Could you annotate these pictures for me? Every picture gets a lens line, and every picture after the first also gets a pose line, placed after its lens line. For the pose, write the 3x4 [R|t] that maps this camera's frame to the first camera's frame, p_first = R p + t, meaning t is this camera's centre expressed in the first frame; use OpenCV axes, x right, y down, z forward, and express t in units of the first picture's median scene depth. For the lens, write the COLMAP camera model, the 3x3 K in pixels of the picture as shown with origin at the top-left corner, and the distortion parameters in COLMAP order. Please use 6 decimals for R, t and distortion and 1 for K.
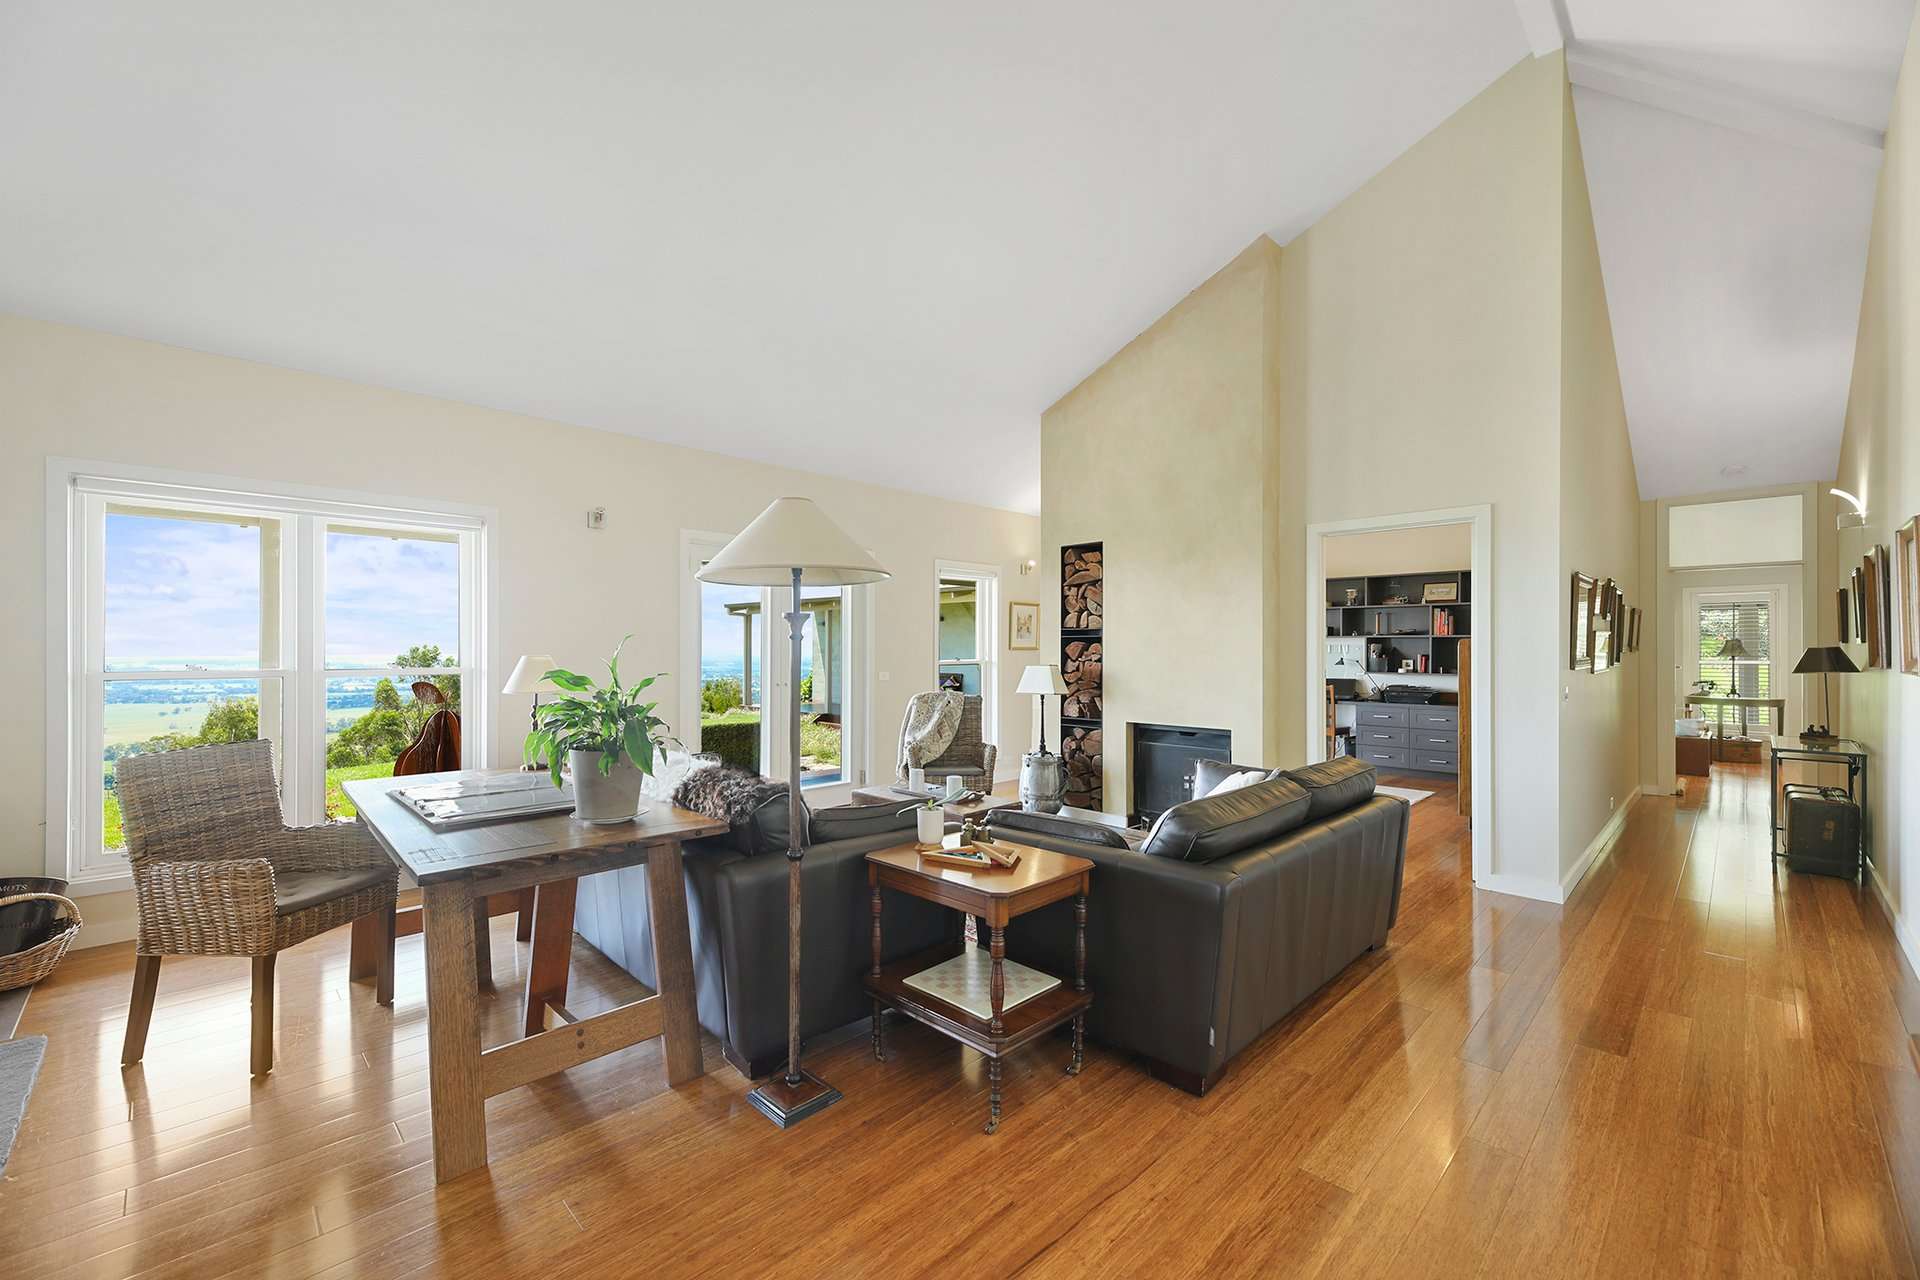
lens RADIAL K [[783.2, 0, 947.3], [0, 783.2, 644.3], [0, 0, 1]] dist [0.002194, 0.000108]
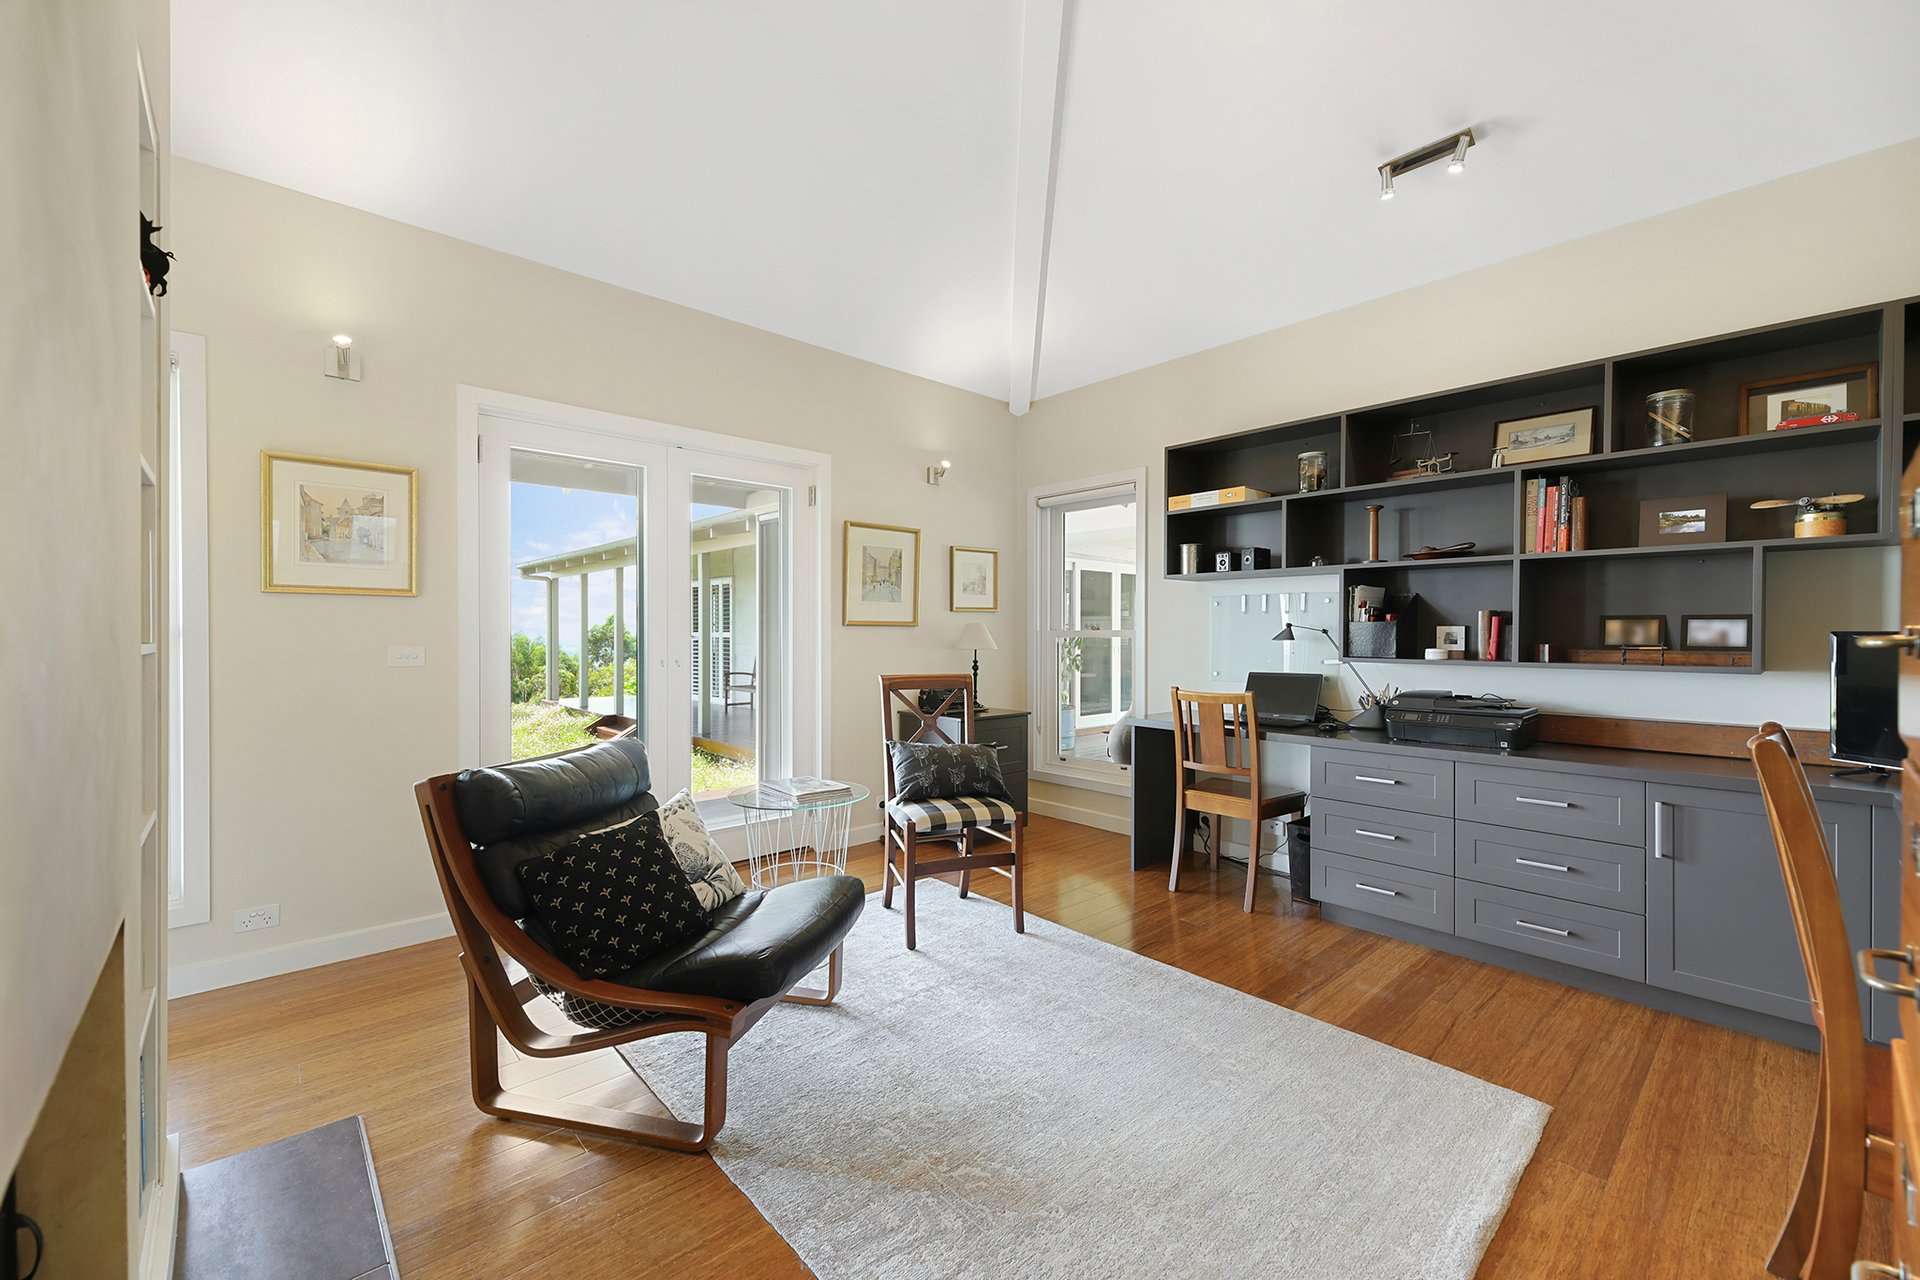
lens RADIAL K [[783.2, 0, 960.7], [0, 783.2, 638.5], [0, 0, 1]] dist [0.002194, 0.000108]
pose [[0.999809, -0.001470, -0.019502, 0.358732], [0.001759, 0.999889, 0.014809, 0.020162], [0.019478, -0.014841, 0.999700, 0.617948]]
